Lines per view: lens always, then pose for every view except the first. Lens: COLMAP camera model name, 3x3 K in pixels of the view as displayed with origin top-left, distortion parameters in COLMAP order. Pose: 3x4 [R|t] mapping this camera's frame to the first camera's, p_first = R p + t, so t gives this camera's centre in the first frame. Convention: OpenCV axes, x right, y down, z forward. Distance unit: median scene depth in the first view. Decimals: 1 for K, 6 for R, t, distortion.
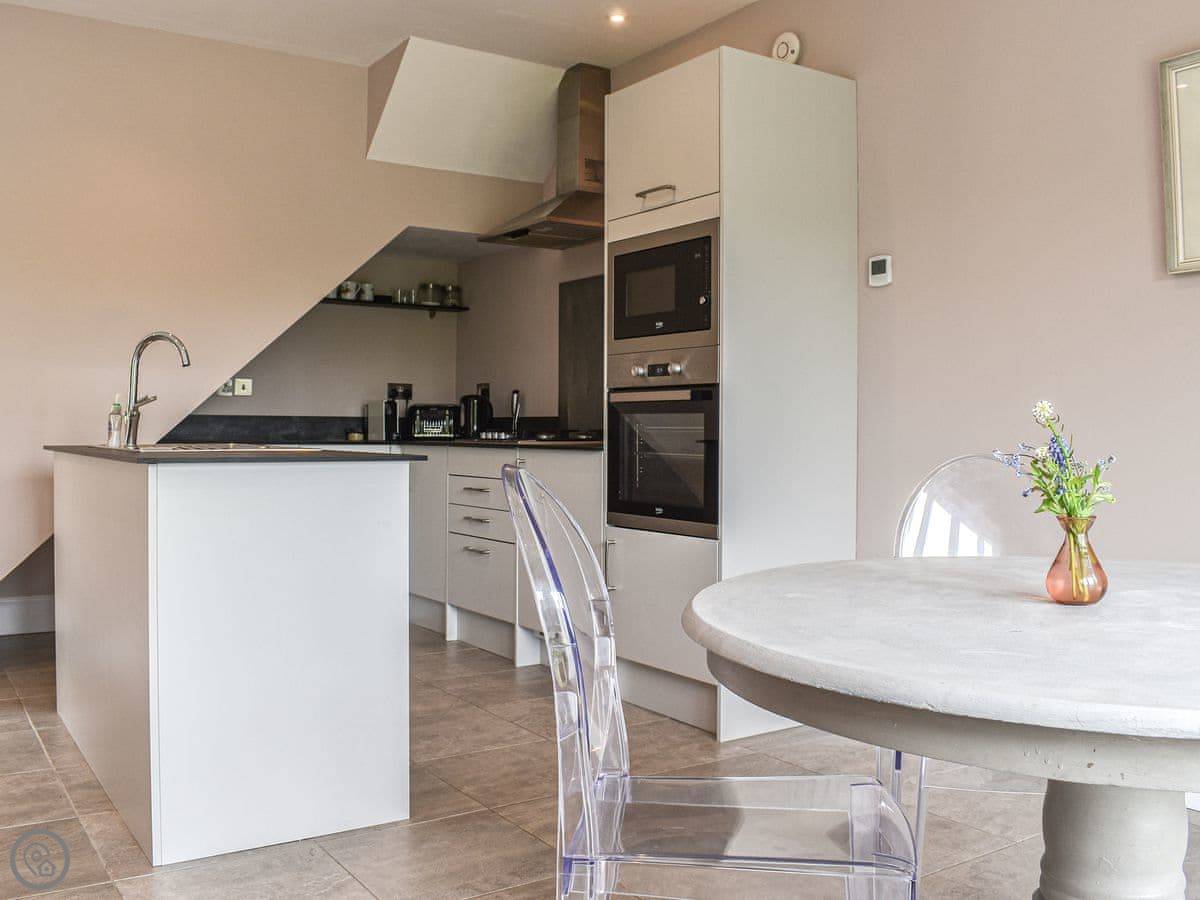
lens RADIAL K [[1124.4, 0, 600.0], [0, 1124.4, 450.0], [0, 0, 1]] dist [-0.082274, -0.004611]
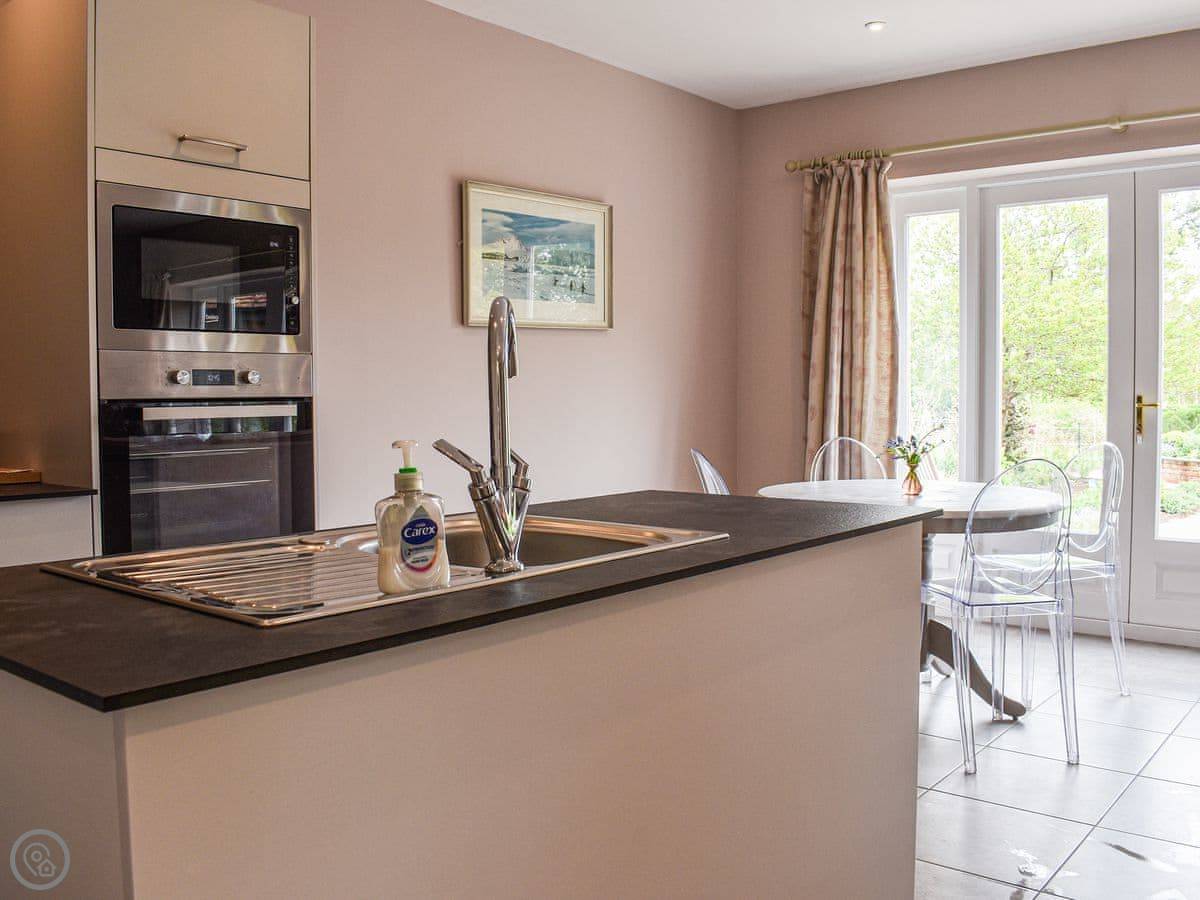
lens RADIAL K [[1066.4, 0, 604.3], [0, 1066.4, 440.9], [0, 0, 1]] dist [-0.085015, 0.011874]
pose [[-0.287658, -0.052169, 0.956311, -0.478970], [0.020648, 0.997945, 0.060651, -0.043989], [-0.957511, 0.037192, -0.285990, 0.634736]]
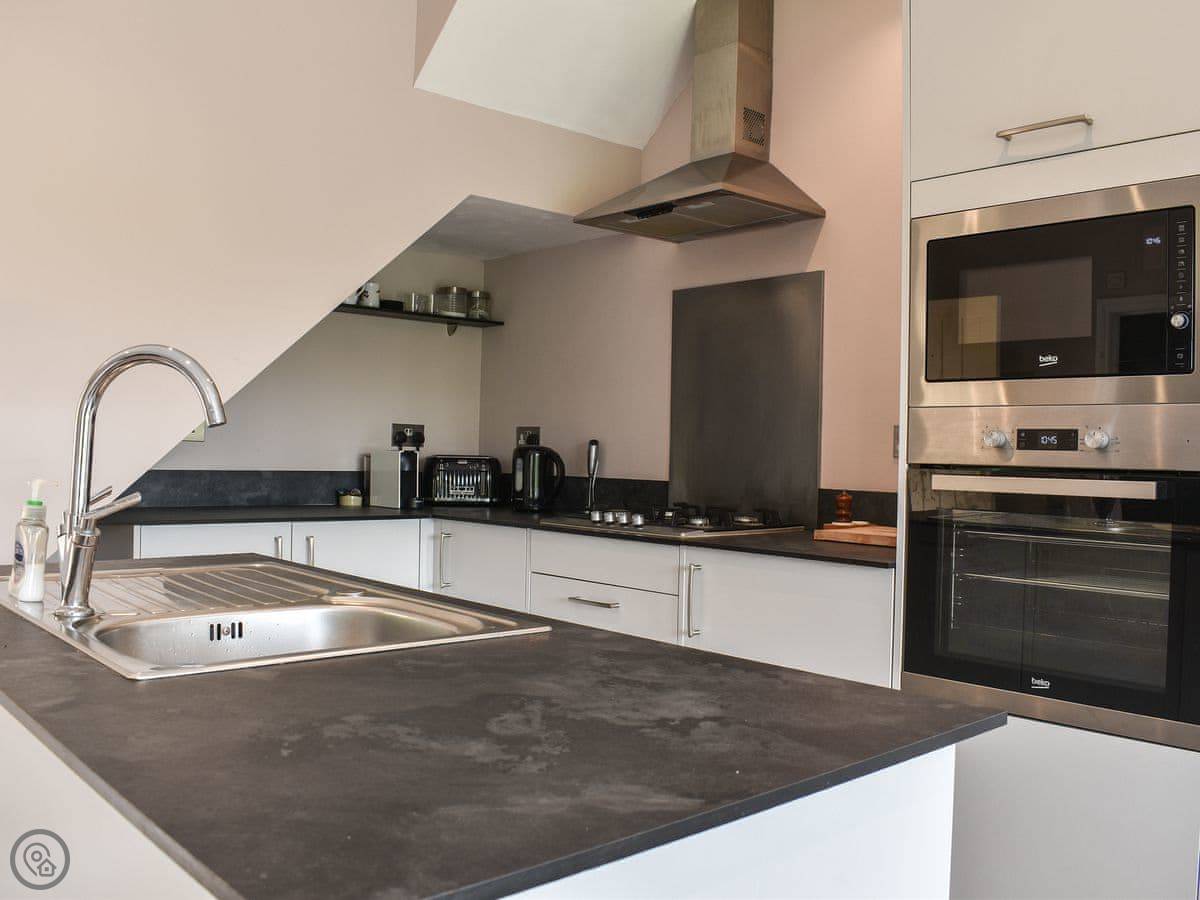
lens RADIAL K [[1066.4, 0, 604.3], [0, 1066.4, 440.9], [0, 0, 1]] dist [-0.085015, 0.011874]
pose [[0.989529, 0.017670, 0.143247, -0.164721], [-0.014113, 0.999567, -0.025806, -0.035608], [-0.143641, 0.023514, 0.989350, 0.336026]]
